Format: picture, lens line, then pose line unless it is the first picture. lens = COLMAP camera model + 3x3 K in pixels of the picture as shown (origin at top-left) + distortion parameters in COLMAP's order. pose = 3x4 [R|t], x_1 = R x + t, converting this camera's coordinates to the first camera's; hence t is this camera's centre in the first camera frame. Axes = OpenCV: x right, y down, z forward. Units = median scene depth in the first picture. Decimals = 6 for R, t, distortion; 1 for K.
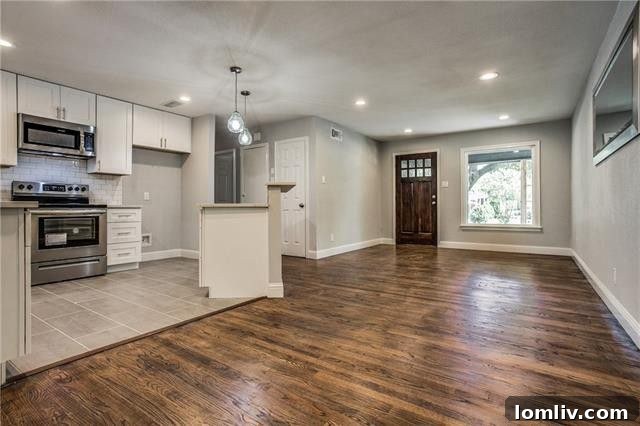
lens RADIAL K [[323.6, 0, 335.4], [0, 323.6, 208.0], [0, 0, 1]] dist [-0.002095, 0.000295]
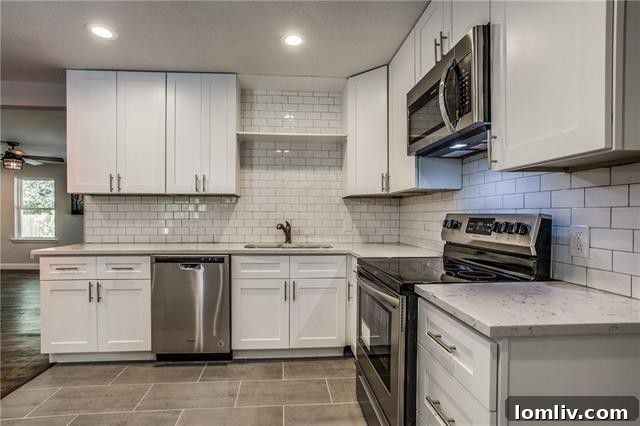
lens RADIAL K [[324.4, 0, 320.1], [0, 324.4, 221.6], [0, 0, 1]] dist [-0.002727, 0.015295]
pose [[-0.815912, 0.008985, -0.578107, -0.443909], [-0.002082, 0.999827, 0.018477, -0.071005], [0.578173, 0.016279, -0.815752, 1.157031]]
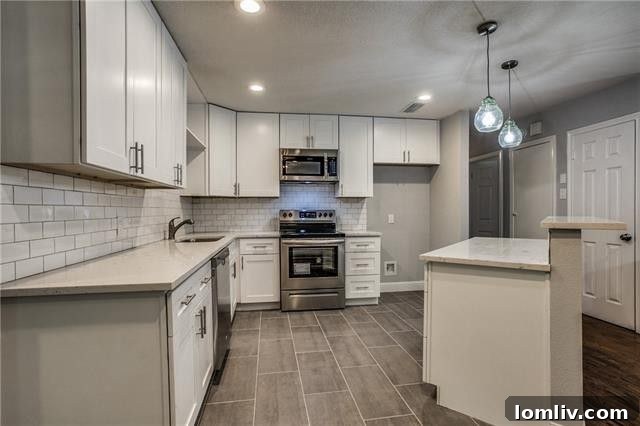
lens RADIAL K [[336.0, 0, 320.0], [0, 336.0, 213.0], [0, 0, 1]] dist [-0.012479, 0.001708]
pose [[0.676178, 0.005655, -0.736717, -0.048441], [0.000875, 0.999964, 0.008480, -0.072643], [0.736738, -0.006379, 0.676149, 0.286544]]
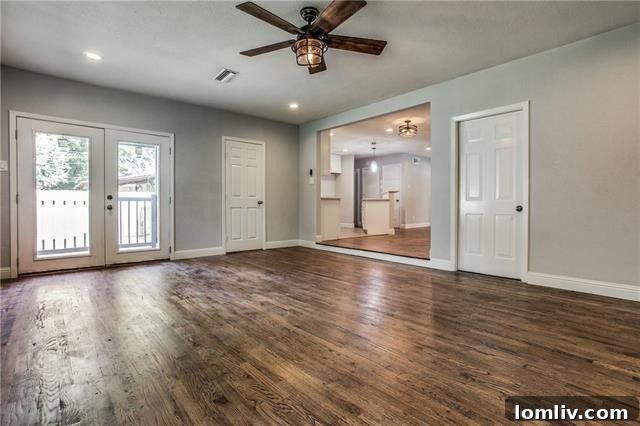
lens RADIAL K [[323.6, 0, 335.4], [0, 323.6, 208.0], [0, 0, 1]] dist [-0.002095, 0.000295]
pose [[0.970607, 0.003643, -0.240642, -0.000668], [-0.001723, 0.999965, 0.008189, 0.031472], [0.240663, -0.007534, 0.970579, -1.193895]]
